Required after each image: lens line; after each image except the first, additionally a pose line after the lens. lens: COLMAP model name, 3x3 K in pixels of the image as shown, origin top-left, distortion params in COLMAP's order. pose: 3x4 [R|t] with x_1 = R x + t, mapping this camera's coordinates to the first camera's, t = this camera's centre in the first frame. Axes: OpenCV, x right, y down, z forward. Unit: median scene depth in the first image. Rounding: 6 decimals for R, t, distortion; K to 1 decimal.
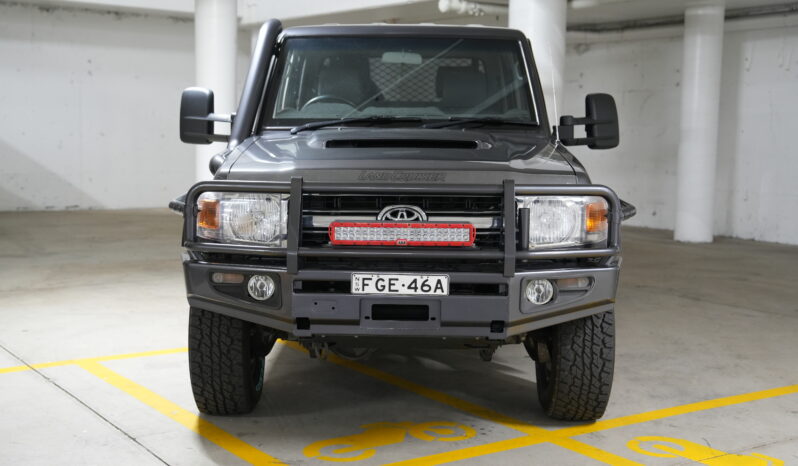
lens RADIAL K [[1110.1, 0, 399.0], [0, 1110.1, 233.0], [0, 0, 1]] dist [0.140494, 0.001180]
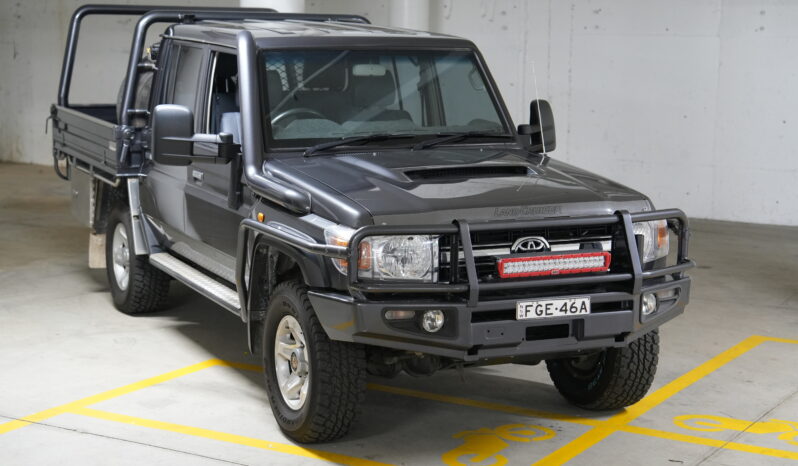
lens RADIAL K [[1542.8, 0, 399.0], [0, 1542.8, 233.0], [0, 0, 1]] dist [0.211483, 0.034838]
pose [[0.893947, -0.063706, 0.443623, -0.835073], [0.040308, 0.997263, 0.061986, -0.134981], [-0.446357, -0.037530, 0.894068, -0.350858]]
